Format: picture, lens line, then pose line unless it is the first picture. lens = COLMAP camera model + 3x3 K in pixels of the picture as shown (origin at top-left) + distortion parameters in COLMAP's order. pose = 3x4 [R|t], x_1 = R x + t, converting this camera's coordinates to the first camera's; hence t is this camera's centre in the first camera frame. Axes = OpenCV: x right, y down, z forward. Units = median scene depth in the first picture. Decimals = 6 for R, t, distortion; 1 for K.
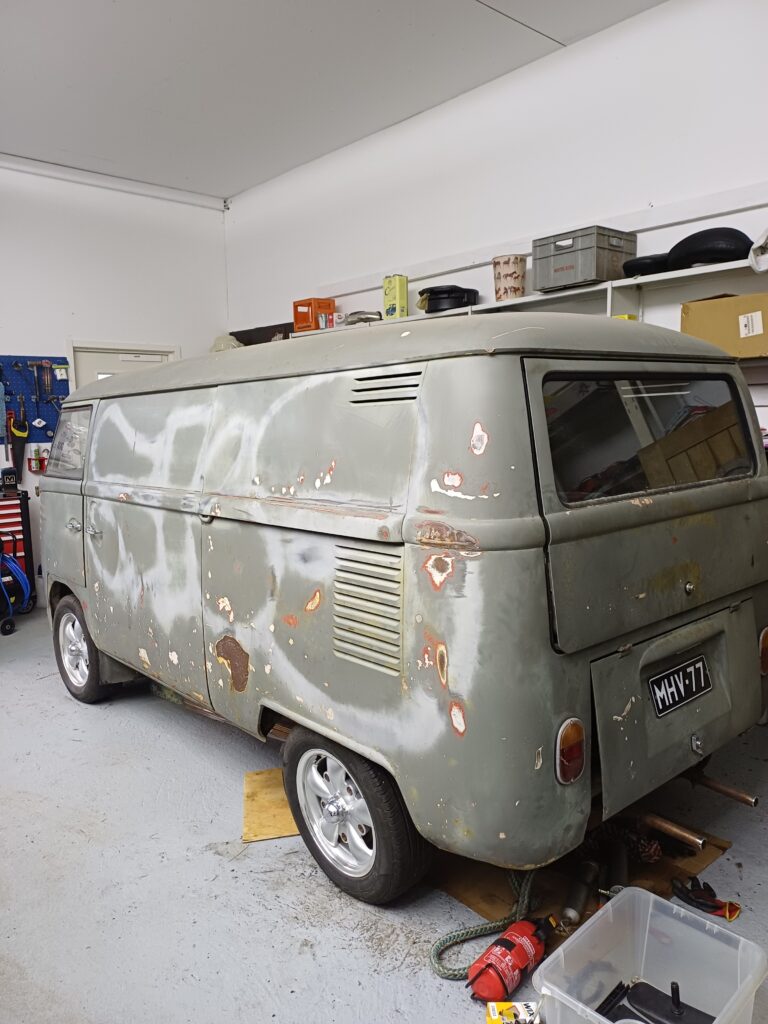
lens RADIAL K [[776.1, 0, 384.0], [0, 776.1, 512.0], [0, 0, 1]] dist [0.081878, -0.000113]
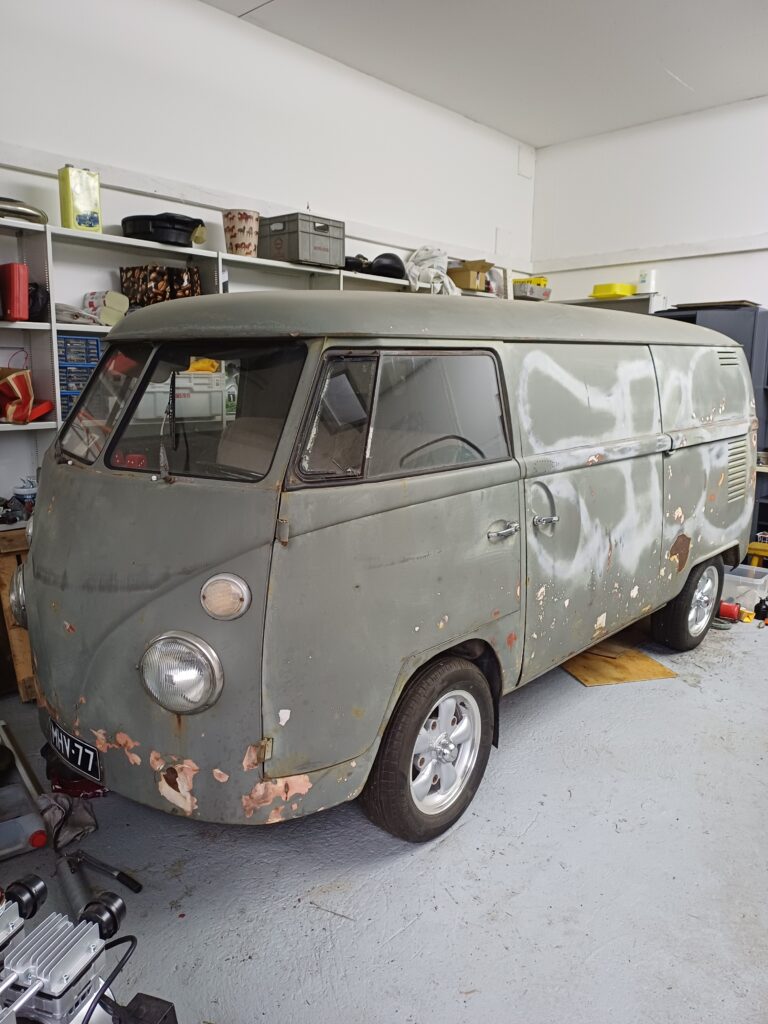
lens RADIAL K [[776.1, 0, 384.0], [0, 776.1, 512.0], [0, 0, 1]] dist [0.081878, -0.000113]
pose [[-0.149340, -0.148856, 0.977517, -1.277863], [0.124419, 0.977917, 0.167925, -0.151686], [-0.980927, 0.146699, -0.127522, 1.476420]]
